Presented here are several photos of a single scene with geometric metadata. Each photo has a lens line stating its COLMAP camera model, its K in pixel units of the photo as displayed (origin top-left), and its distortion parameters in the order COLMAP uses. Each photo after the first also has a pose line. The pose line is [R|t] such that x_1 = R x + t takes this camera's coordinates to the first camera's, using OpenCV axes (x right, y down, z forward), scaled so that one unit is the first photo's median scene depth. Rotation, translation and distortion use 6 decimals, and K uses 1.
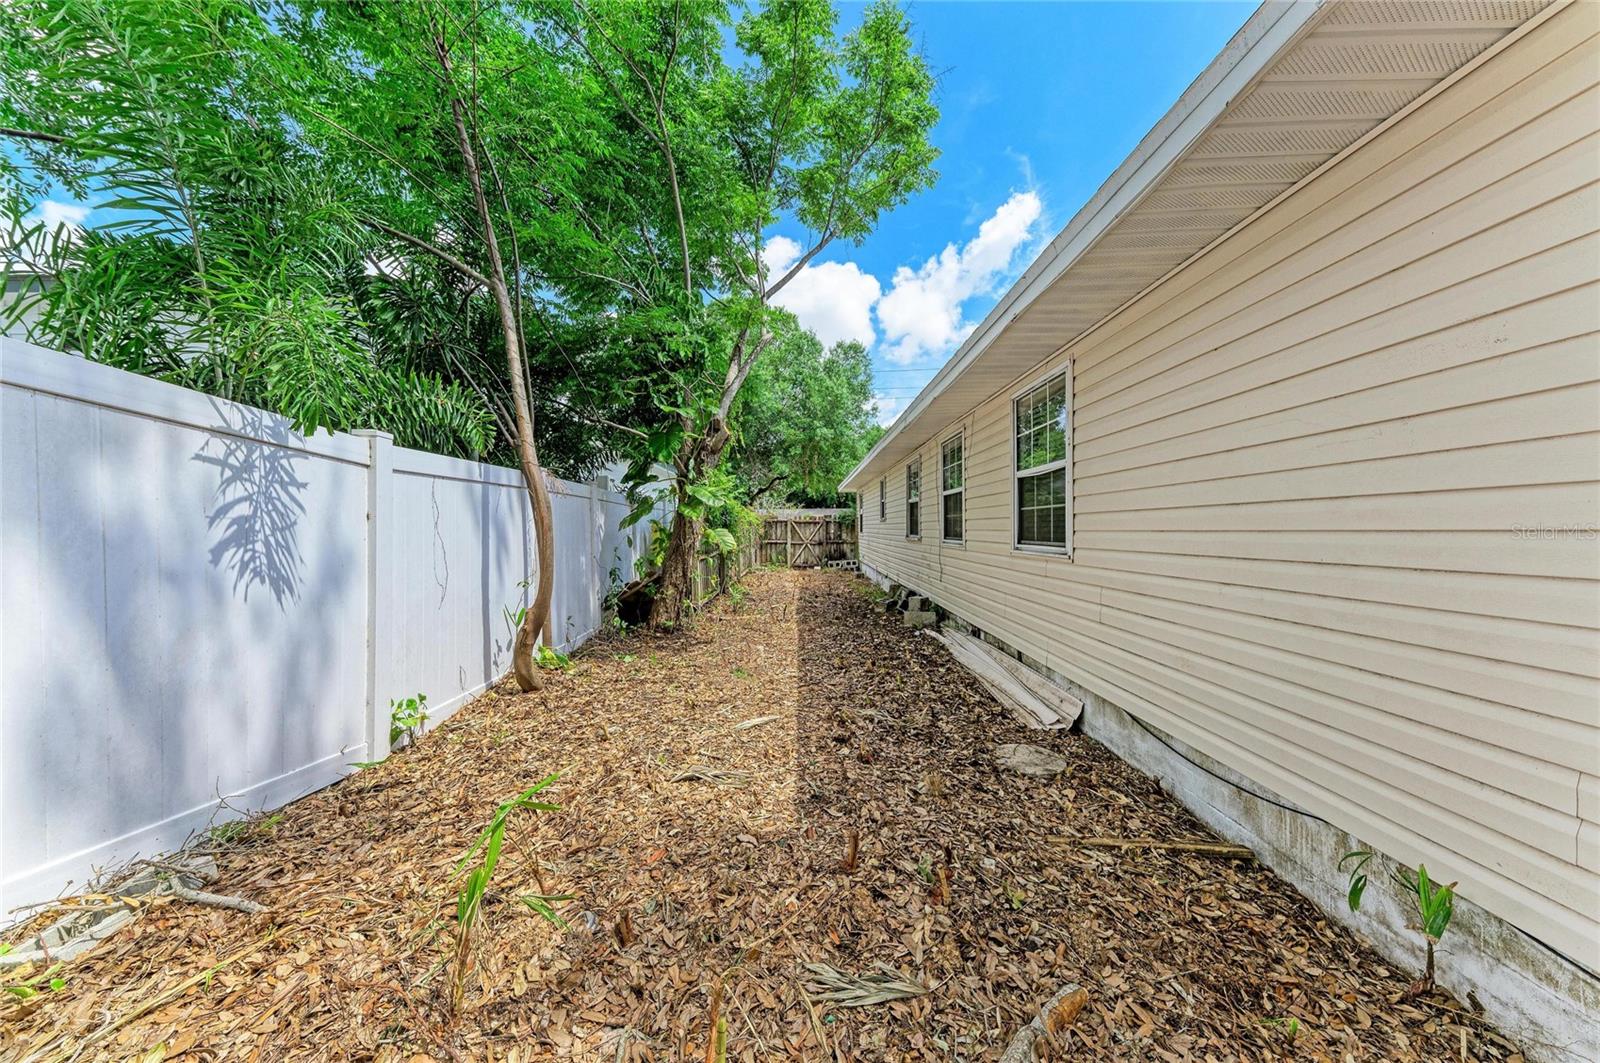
lens RADIAL K [[555.6, 0, 799.5], [0, 555.6, 528.4], [0, 0, 1]] dist [0.002430, 0.000192]
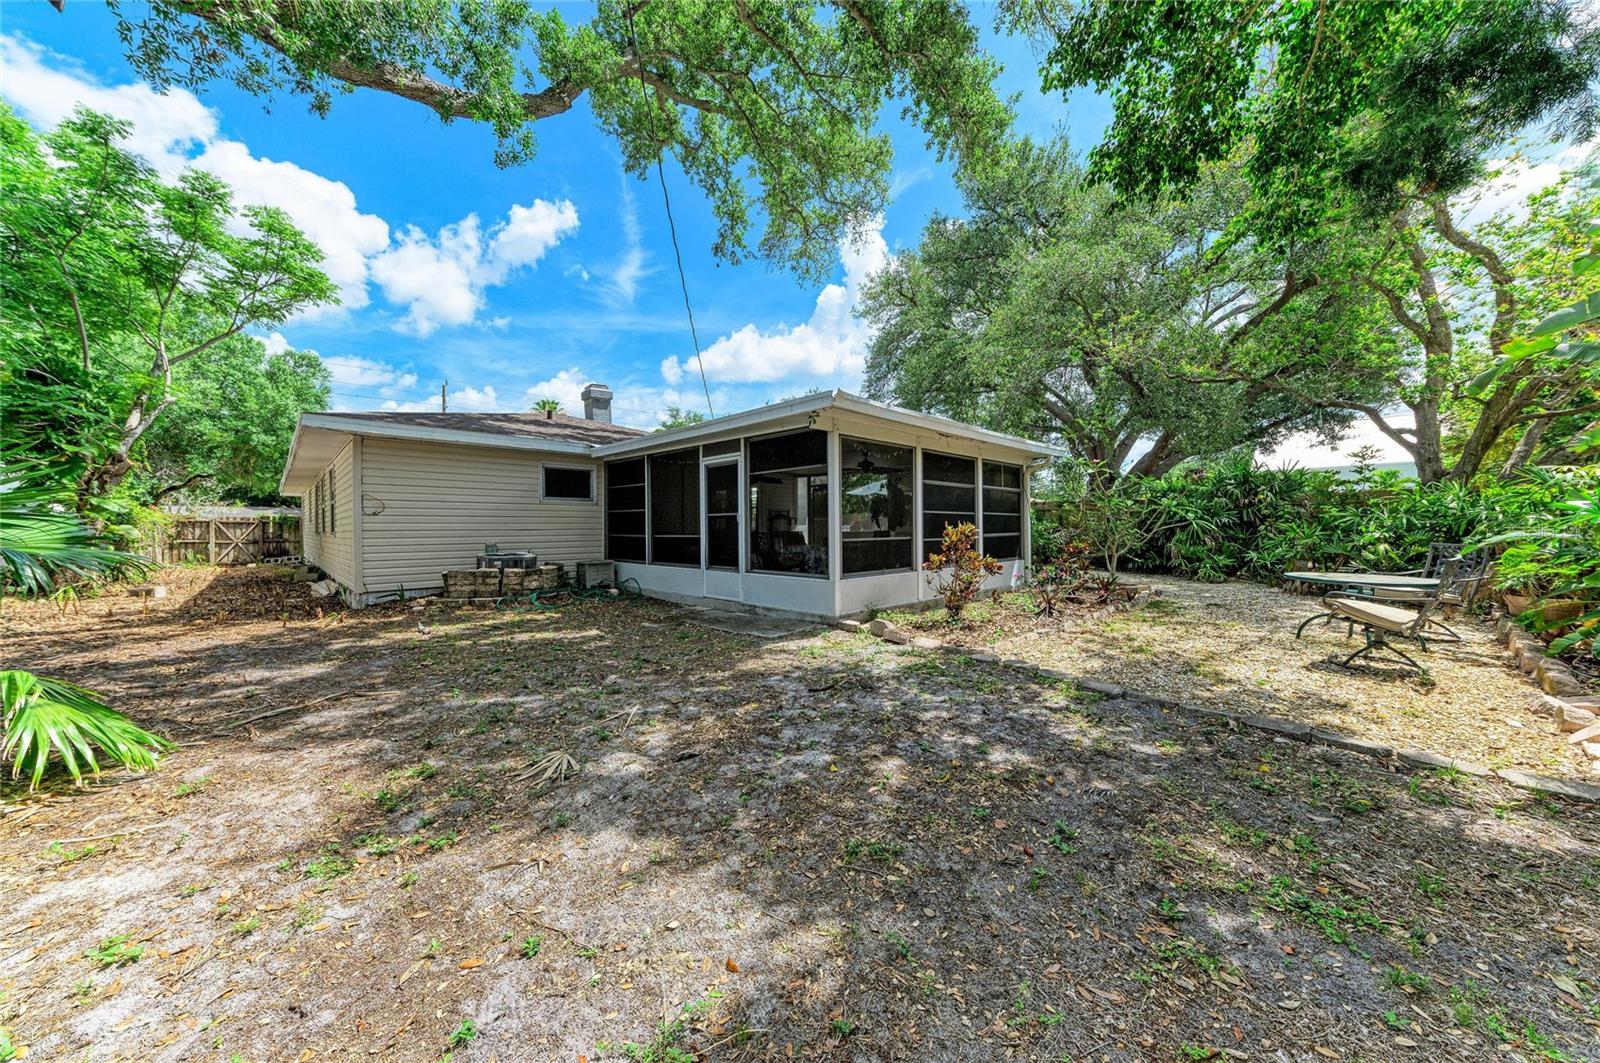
lens RADIAL K [[555.6, 0, 795.2], [0, 555.6, 534.6], [0, 0, 1]] dist [0.002430, 0.000192]
pose [[0.720720, -0.019170, 0.692961, 0.044132], [0.011891, 0.999812, 0.015291, 0.007700], [-0.693124, -0.002780, 0.720813, -0.501695]]
